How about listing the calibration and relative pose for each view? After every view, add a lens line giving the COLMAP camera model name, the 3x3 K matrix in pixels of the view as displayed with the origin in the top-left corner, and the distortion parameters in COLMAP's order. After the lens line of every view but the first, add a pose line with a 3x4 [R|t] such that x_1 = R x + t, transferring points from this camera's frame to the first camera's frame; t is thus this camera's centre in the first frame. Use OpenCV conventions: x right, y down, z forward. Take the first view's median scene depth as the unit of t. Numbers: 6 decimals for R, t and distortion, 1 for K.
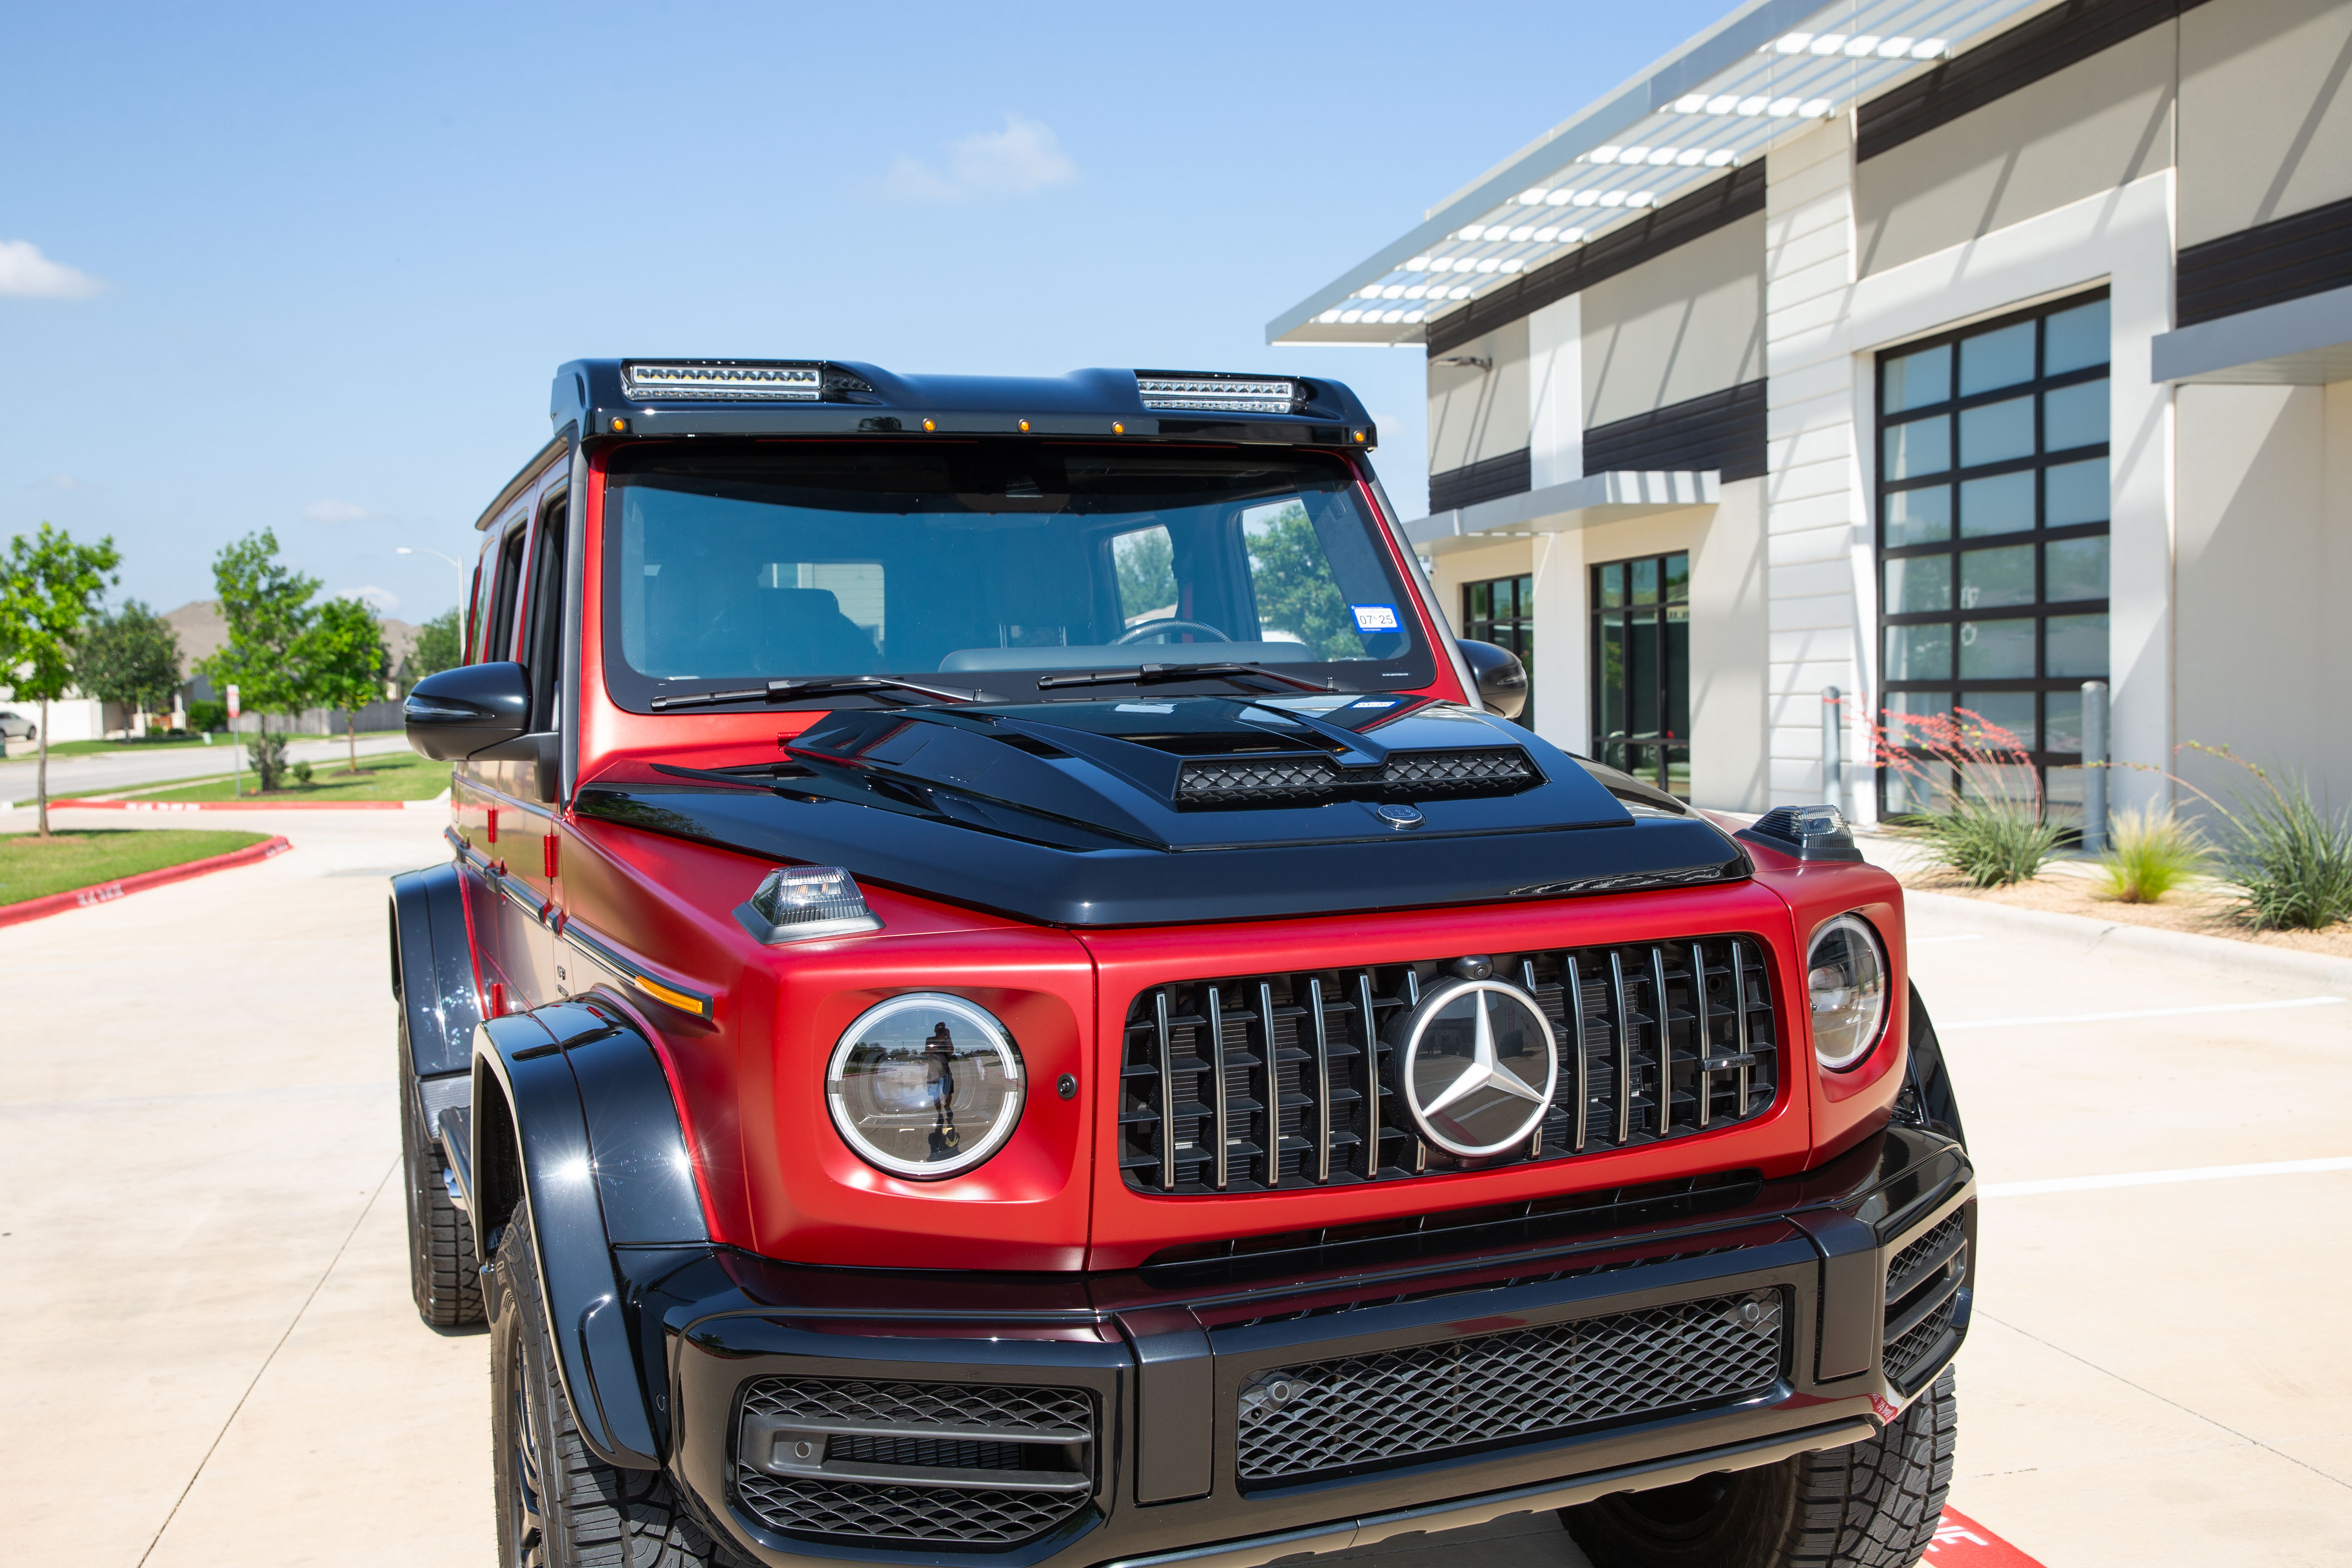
lens RADIAL K [[2173.8, 0, 1130.2], [0, 2173.8, 818.3], [0, 0, 1]] dist [-0.018829, 0.067948]
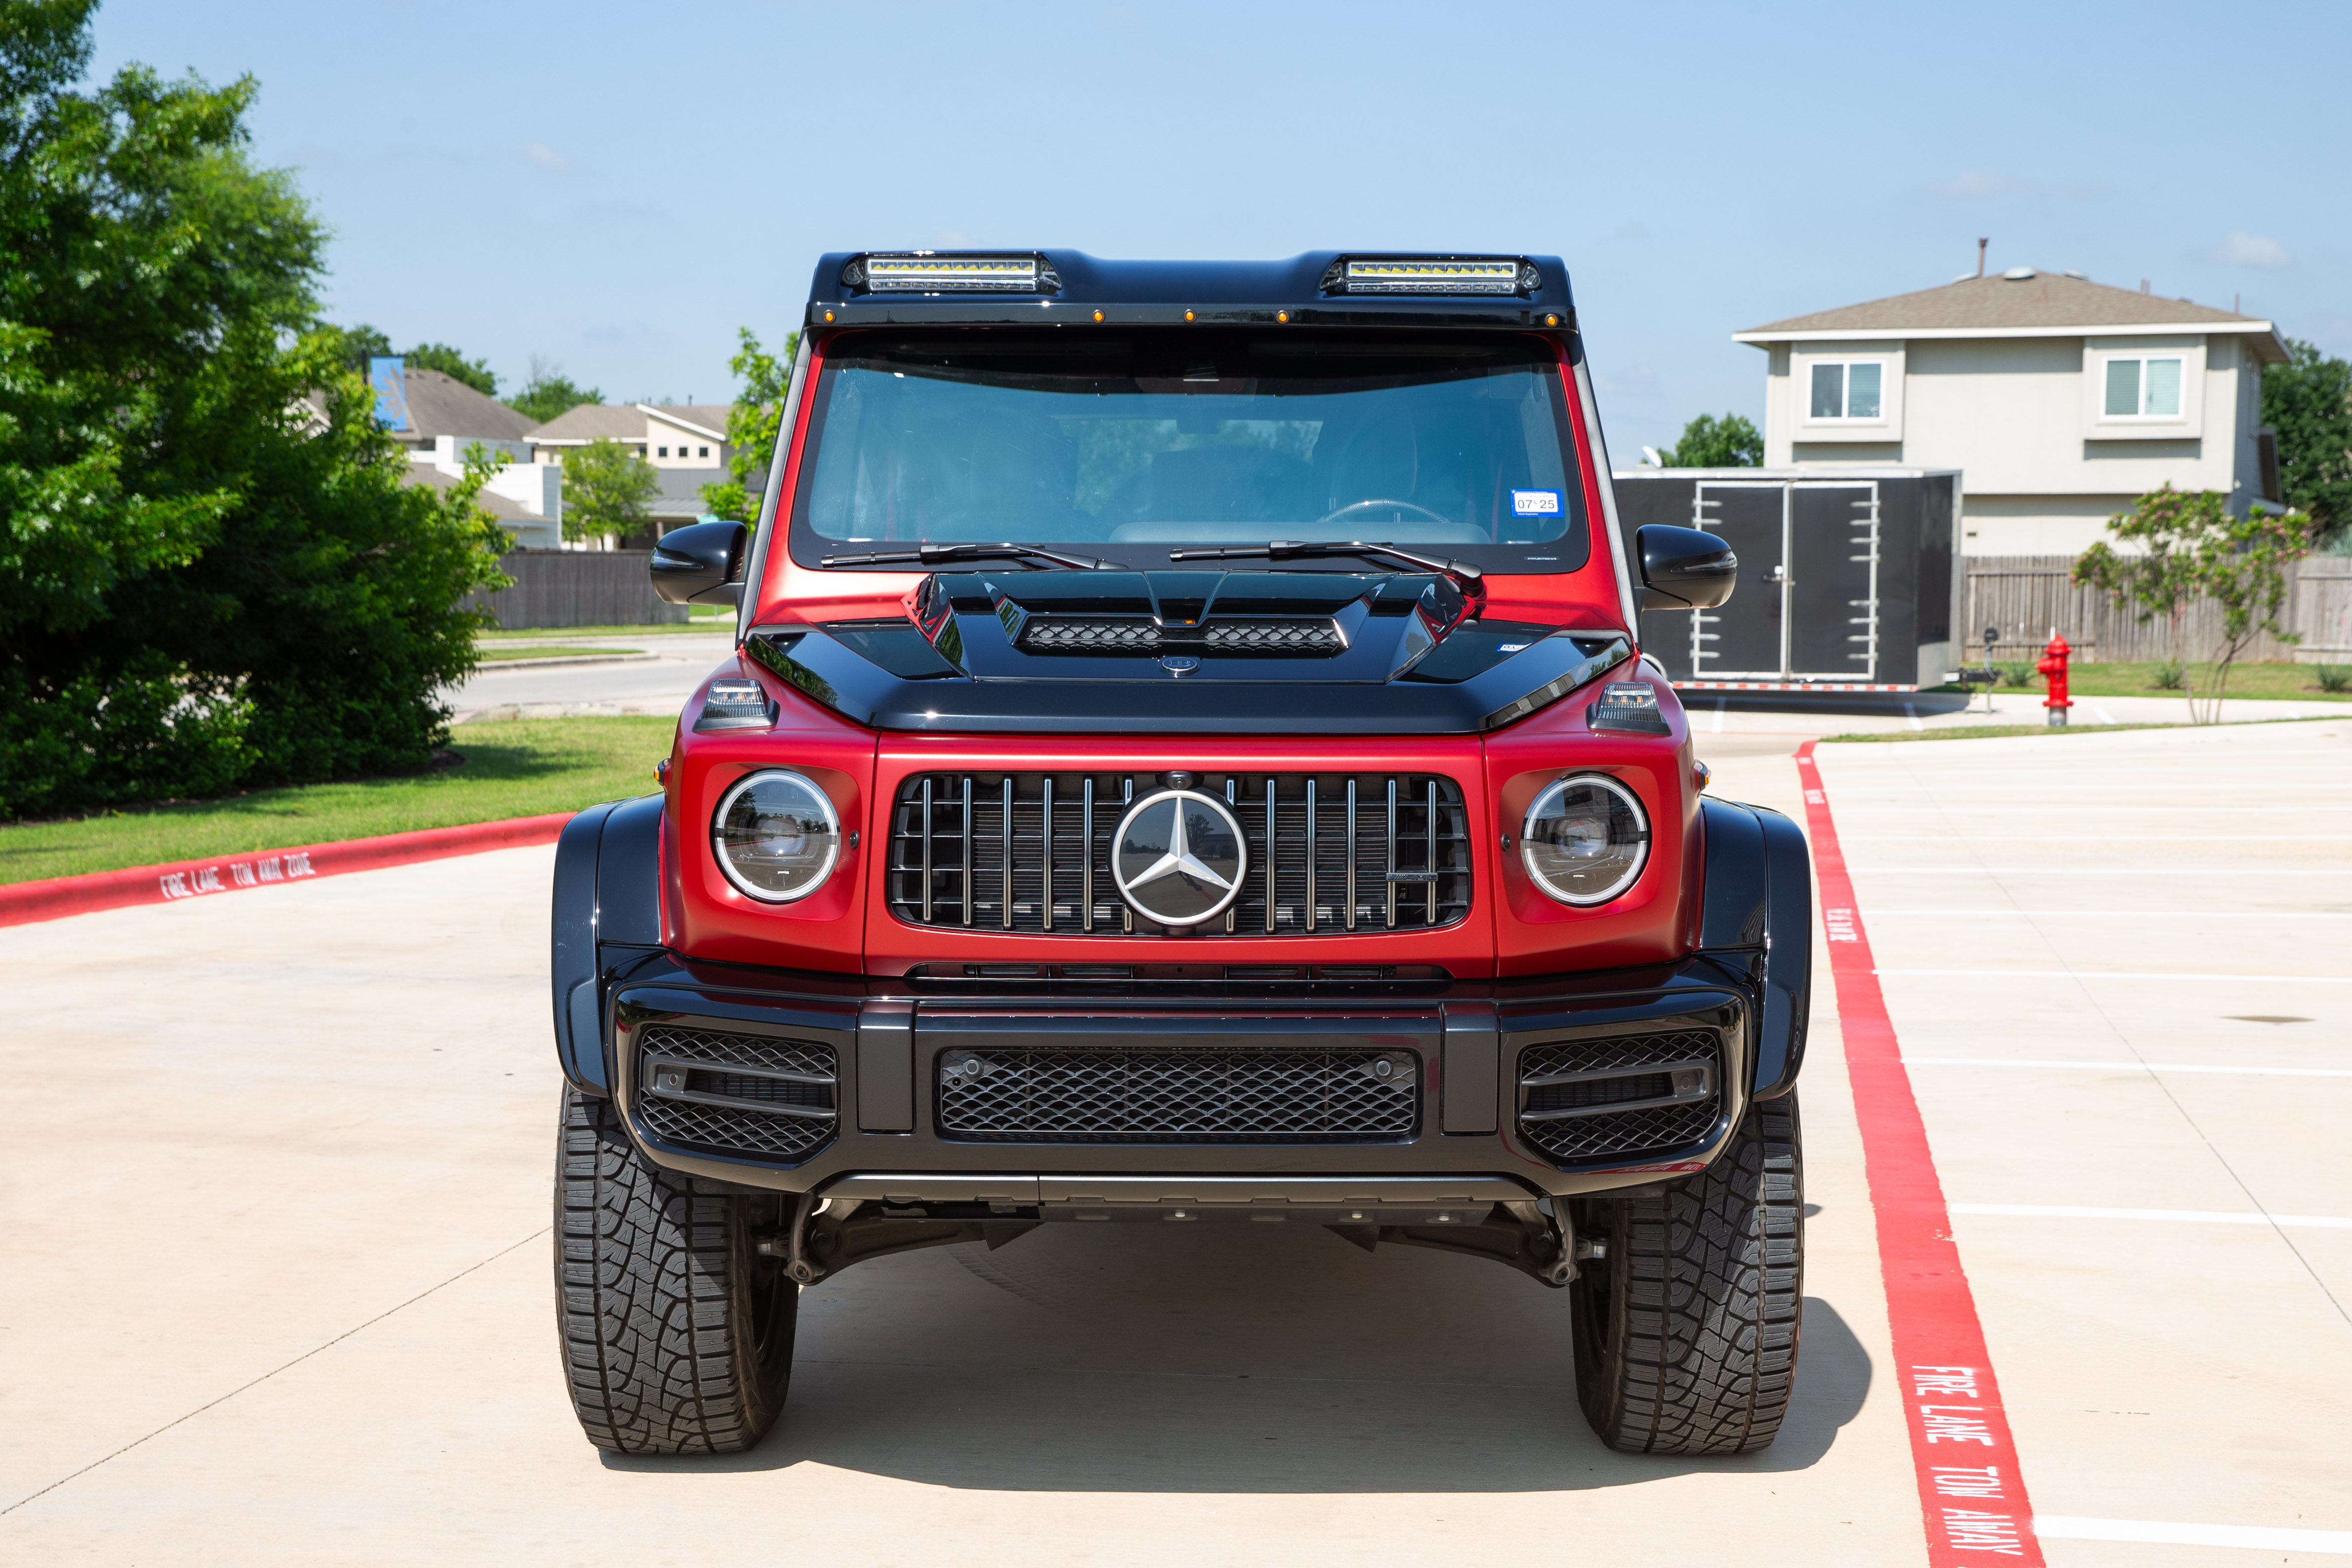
lens RADIAL K [[3353.2, 0, 1127.1], [0, 3353.2, 902.6], [0, 0, 1]] dist [0.091291, 0.136713]
pose [[0.921360, 0.072310, -0.381926, 0.560629], [-0.056477, 0.997022, 0.052519, 0.023311], [0.384586, -0.026819, 0.922699, -0.541157]]
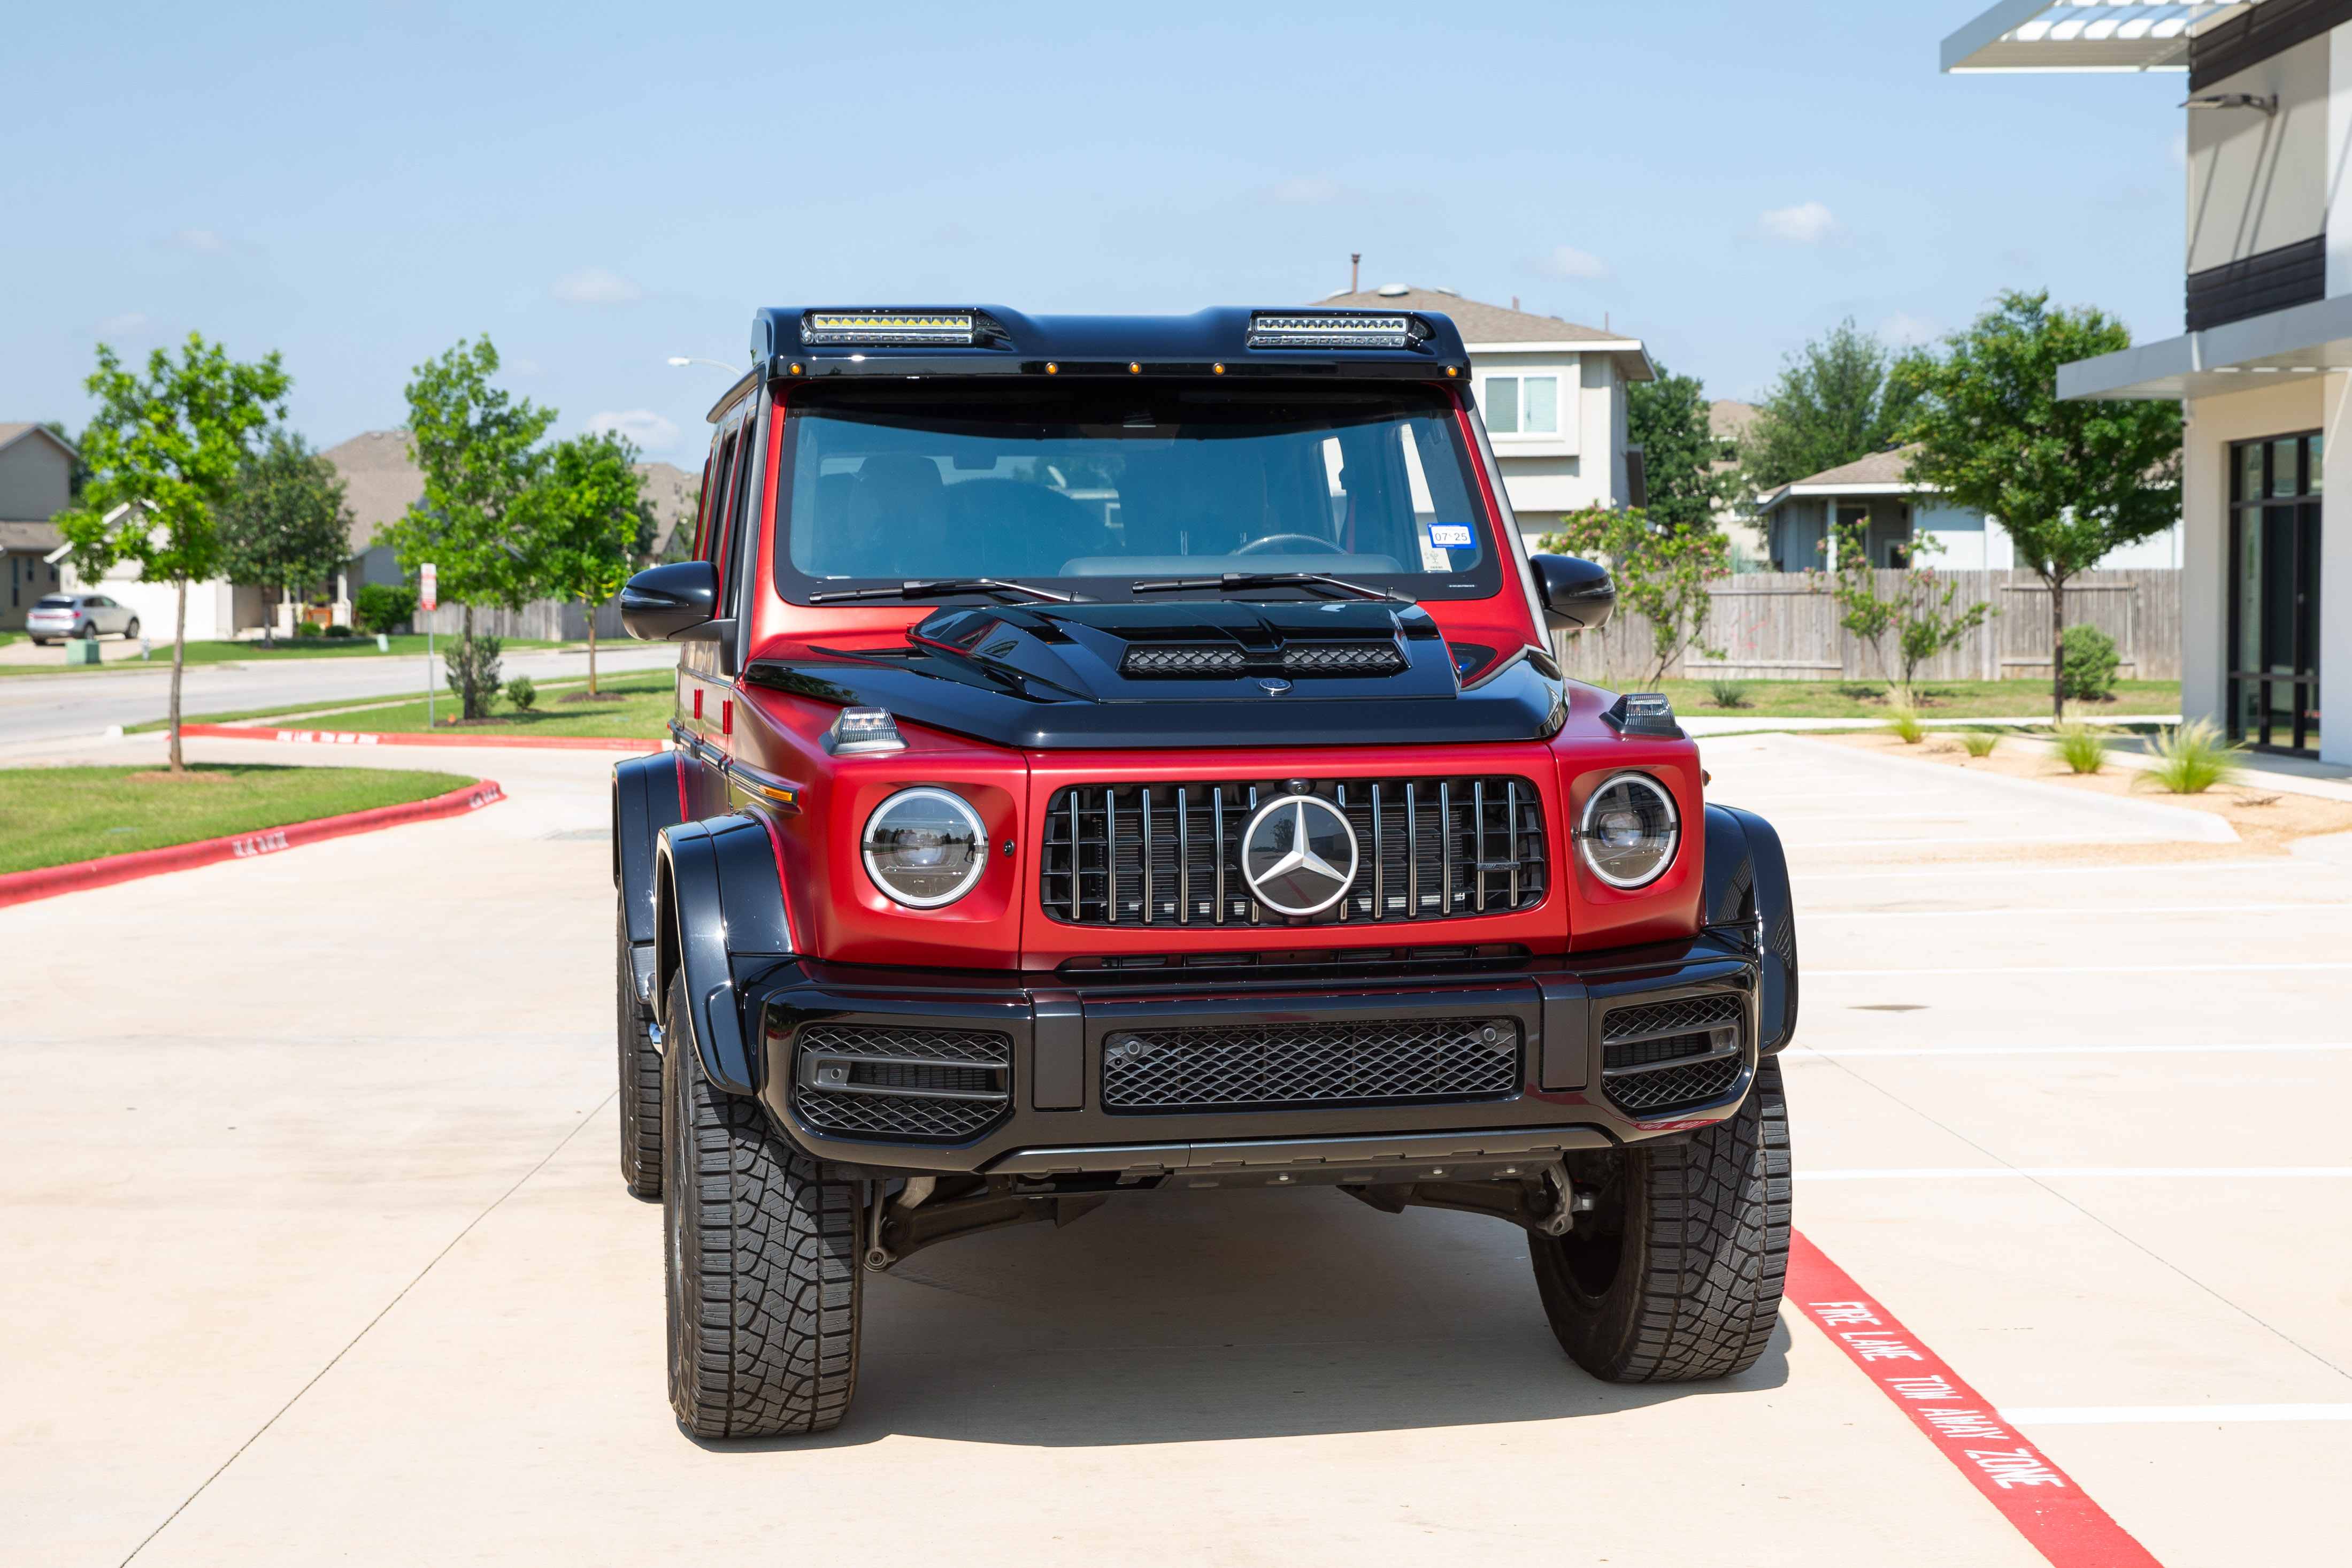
lens RADIAL K [[3644.3, 0, 1125.6], [0, 3644.3, 778.8], [0, 0, 1]] dist [0.091239, -0.066897]
pose [[0.979839, 0.030148, -0.197501, 0.329498], [-0.031632, 0.999490, -0.004361, 0.048092], [0.197269, 0.010520, 0.980293, -0.895092]]
